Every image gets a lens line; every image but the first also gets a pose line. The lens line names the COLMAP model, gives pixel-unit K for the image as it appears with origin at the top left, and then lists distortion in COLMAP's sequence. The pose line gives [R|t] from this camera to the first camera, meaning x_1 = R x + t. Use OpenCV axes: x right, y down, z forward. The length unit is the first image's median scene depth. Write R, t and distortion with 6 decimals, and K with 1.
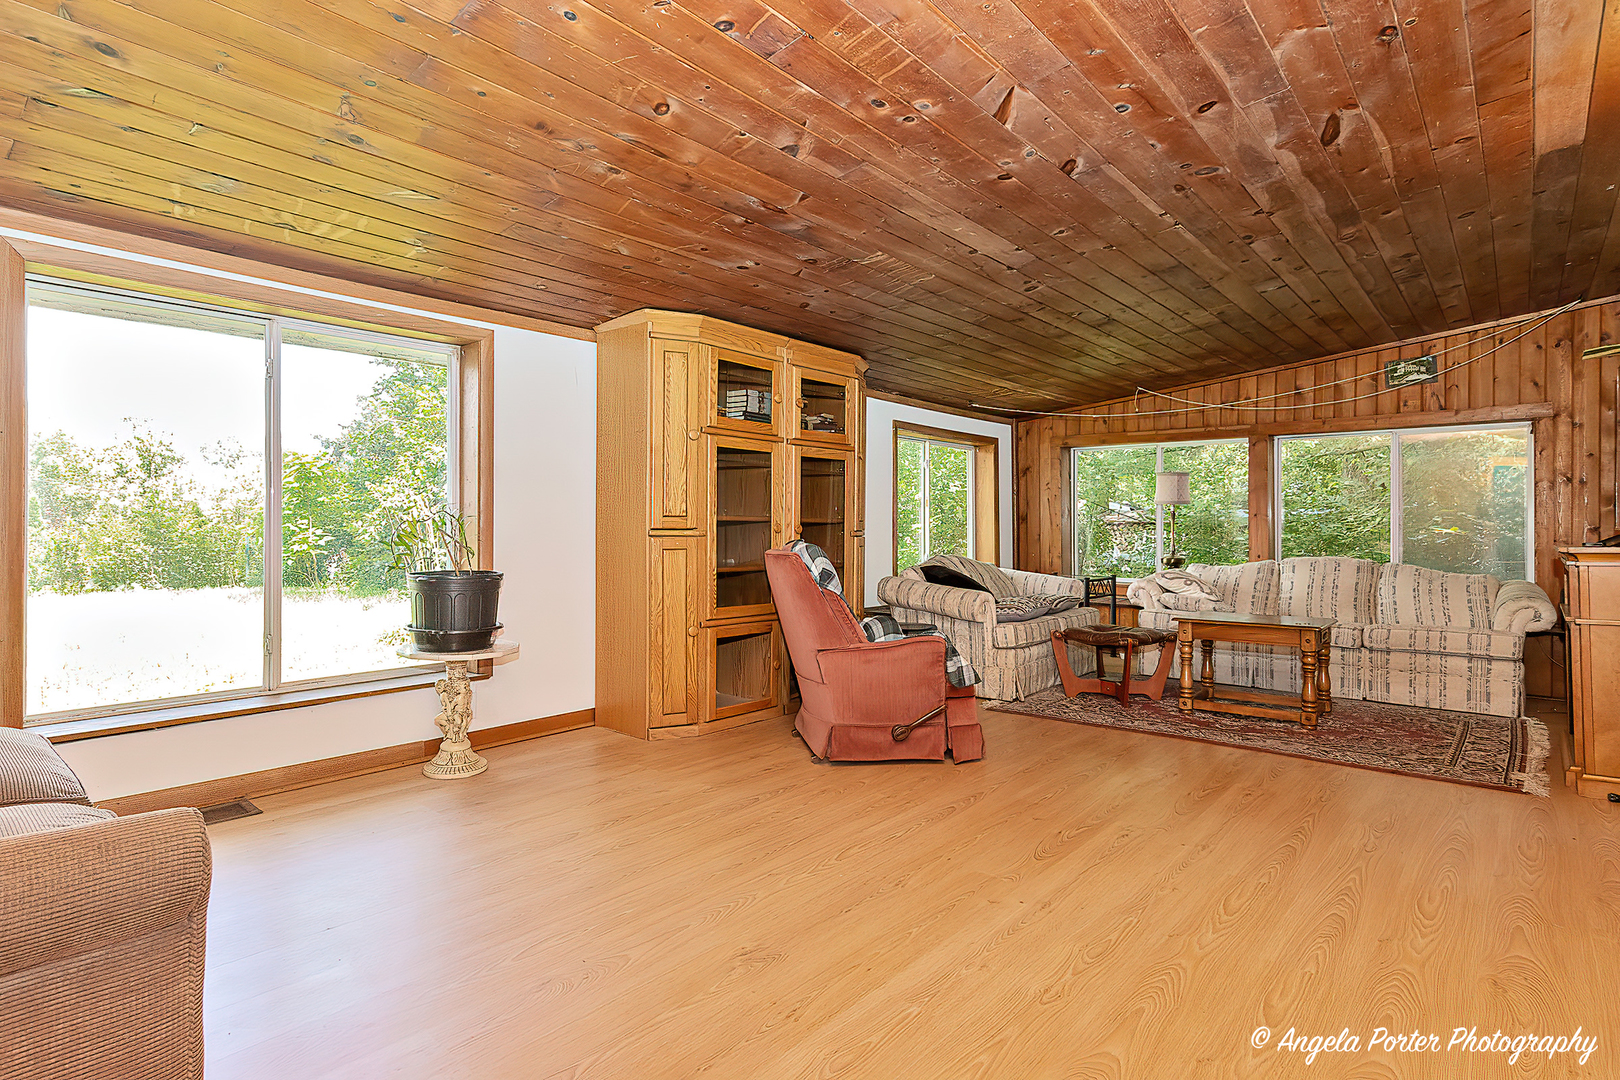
lens RADIAL K [[832.0, 0, 809.5], [0, 832.0, 519.3], [0, 0, 1]] dist [-0.001023, -0.001417]
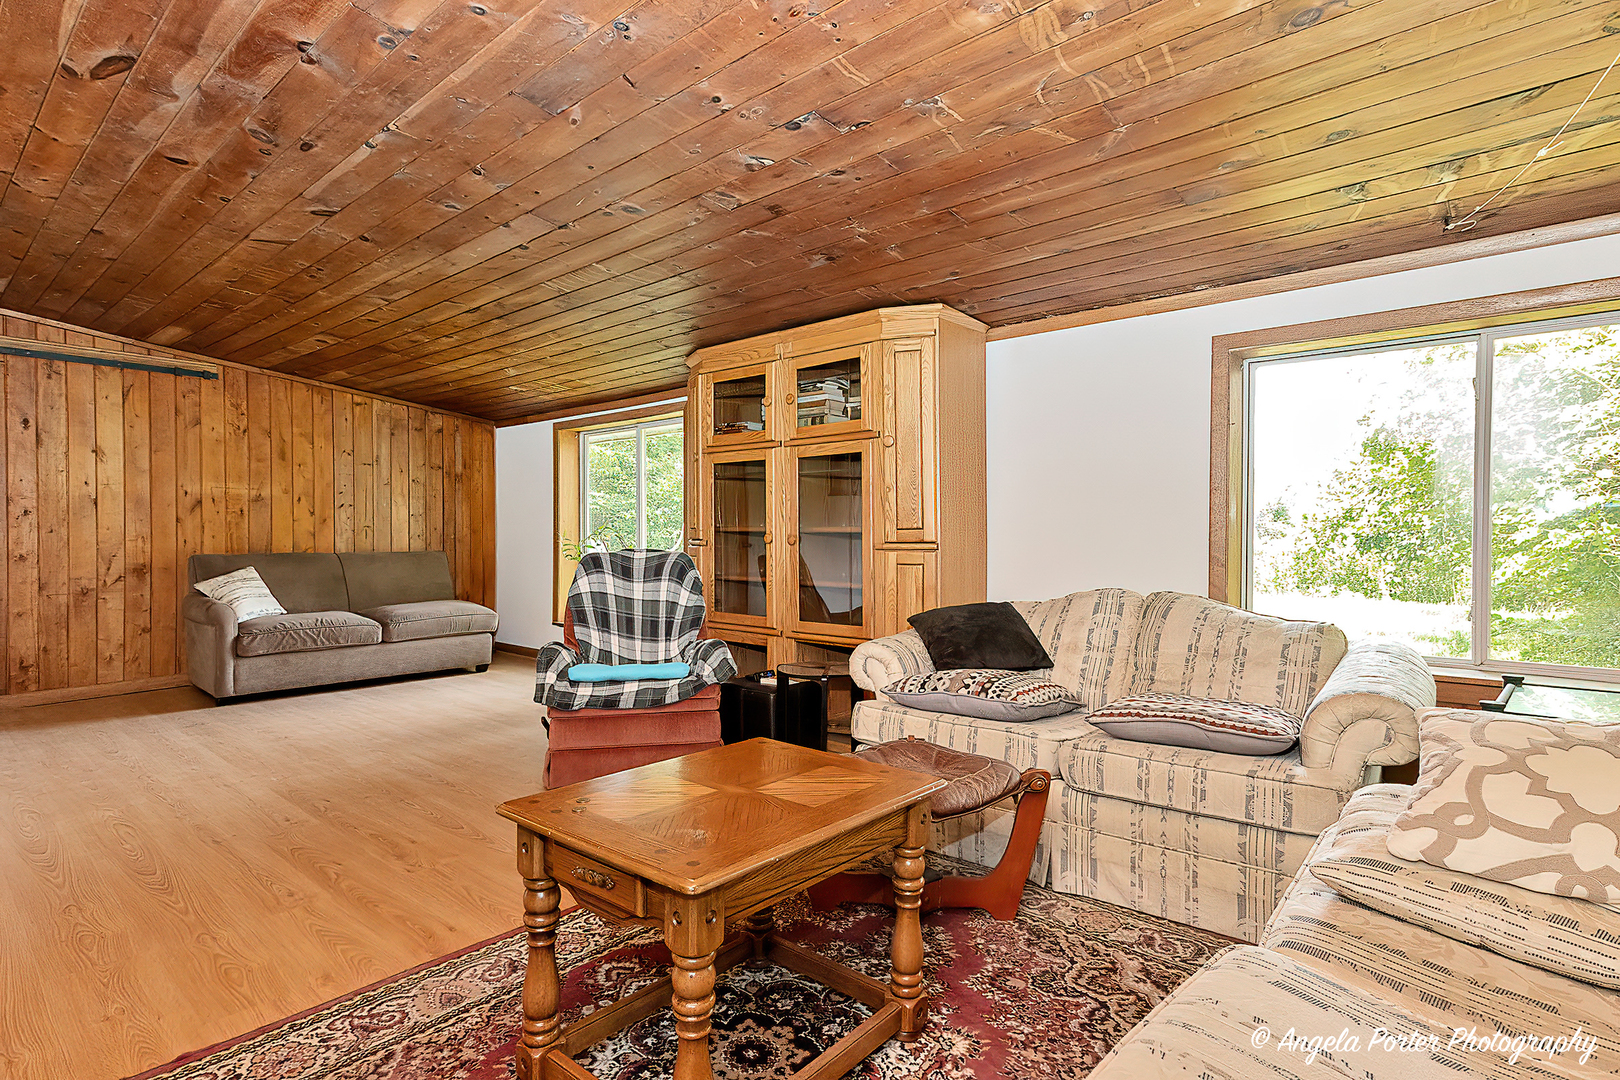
lens RADIAL K [[836.5, 0, 808.4], [0, 836.5, 546.7], [0, 0, 1]] dist [0.023707, -0.010899]
pose [[-0.019129, 0.009462, -0.999772, 0.812458], [0.008143, 0.999924, 0.009308, 0.009971], [0.999784, -0.007964, -0.019204, 0.945003]]
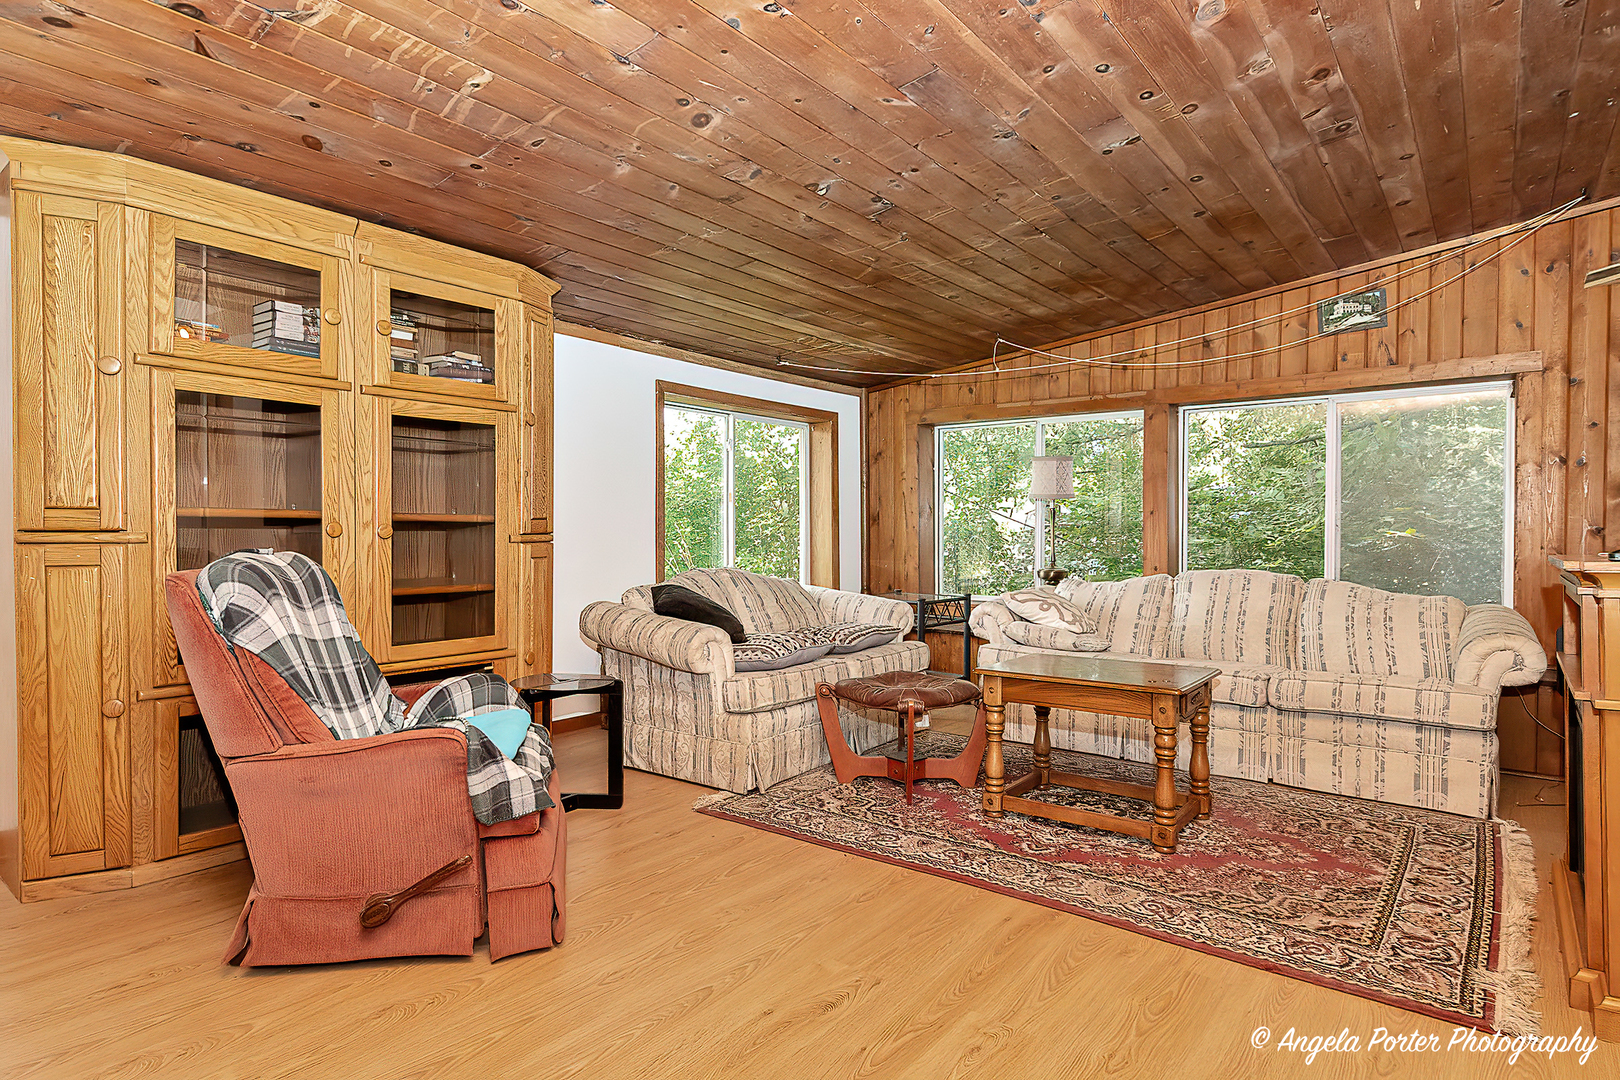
lens RADIAL K [[891.9, 0, 810.0], [0, 891.9, 540.0], [0, 0, 1]] dist [-0.001118, 0.000922]
pose [[0.998614, -0.001401, 0.052614, 0.246219], [0.000422, 0.999827, 0.018613, 0.005582], [-0.052631, -0.018565, 0.998441, 0.287882]]
